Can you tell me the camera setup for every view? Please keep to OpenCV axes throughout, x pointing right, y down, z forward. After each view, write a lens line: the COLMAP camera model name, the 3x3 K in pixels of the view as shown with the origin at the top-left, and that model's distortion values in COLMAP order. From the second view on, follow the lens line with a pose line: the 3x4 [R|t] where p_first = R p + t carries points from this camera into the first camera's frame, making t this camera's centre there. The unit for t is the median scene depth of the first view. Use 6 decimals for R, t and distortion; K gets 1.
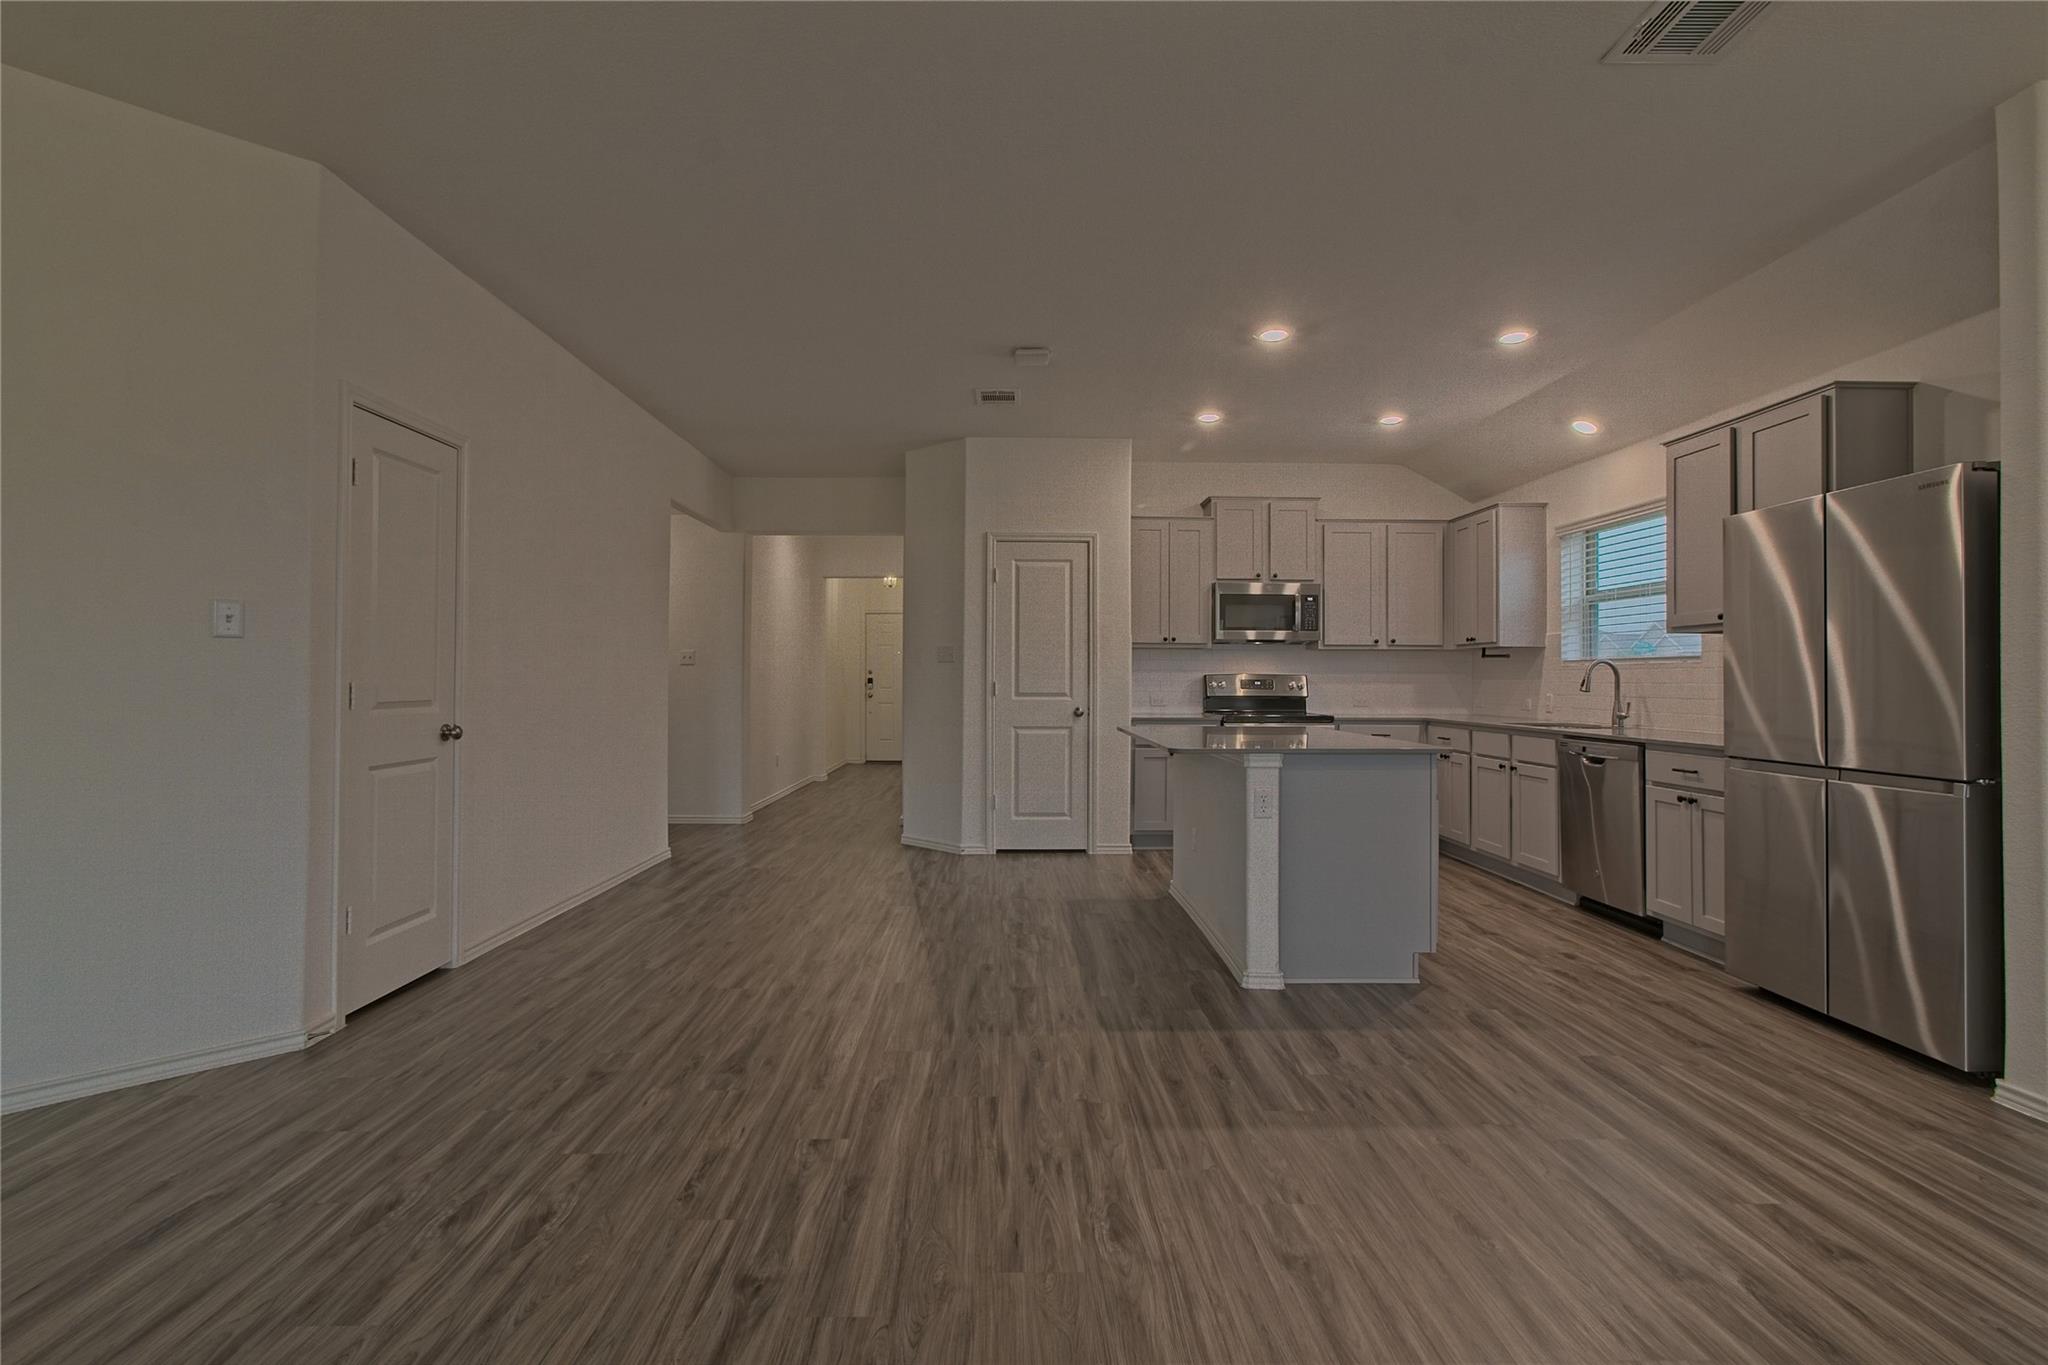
lens RADIAL K [[947.3, 0, 1017.7], [0, 947.3, 664.2], [0, 0, 1]] dist [-0.008869, 0.006876]
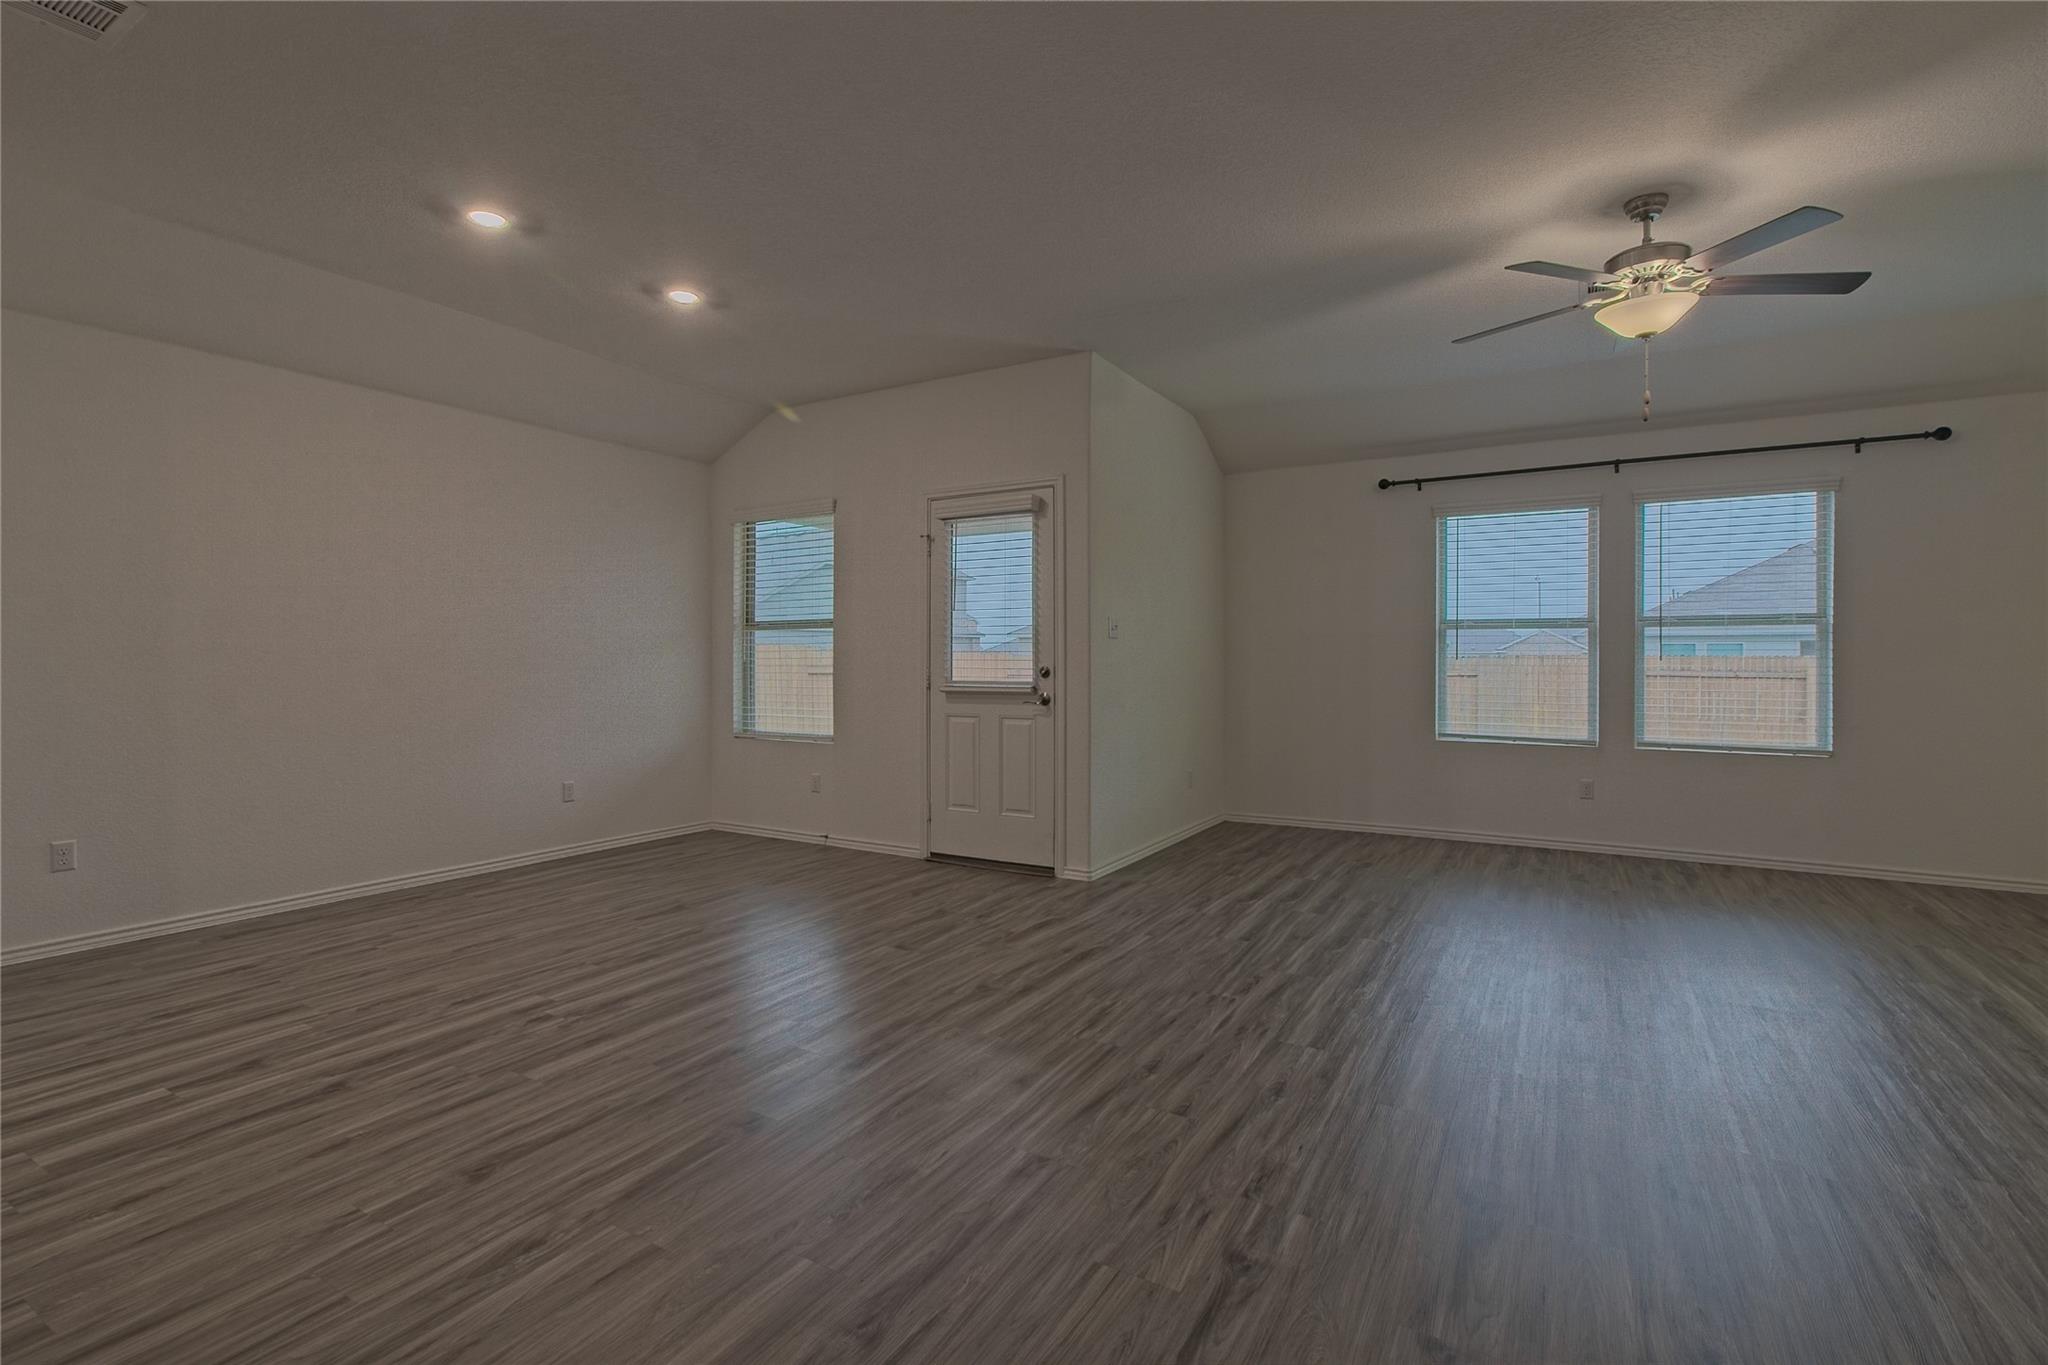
lens RADIAL K [[947.3, 0, 1018.5], [0, 947.3, 670.0], [0, 0, 1]] dist [-0.024109, 0.014915]
pose [[-0.851555, -0.011292, 0.524144, -0.376303], [-0.014832, 0.999887, -0.002555, 0.012078], [-0.524056, -0.009949, -0.851626, 0.734934]]
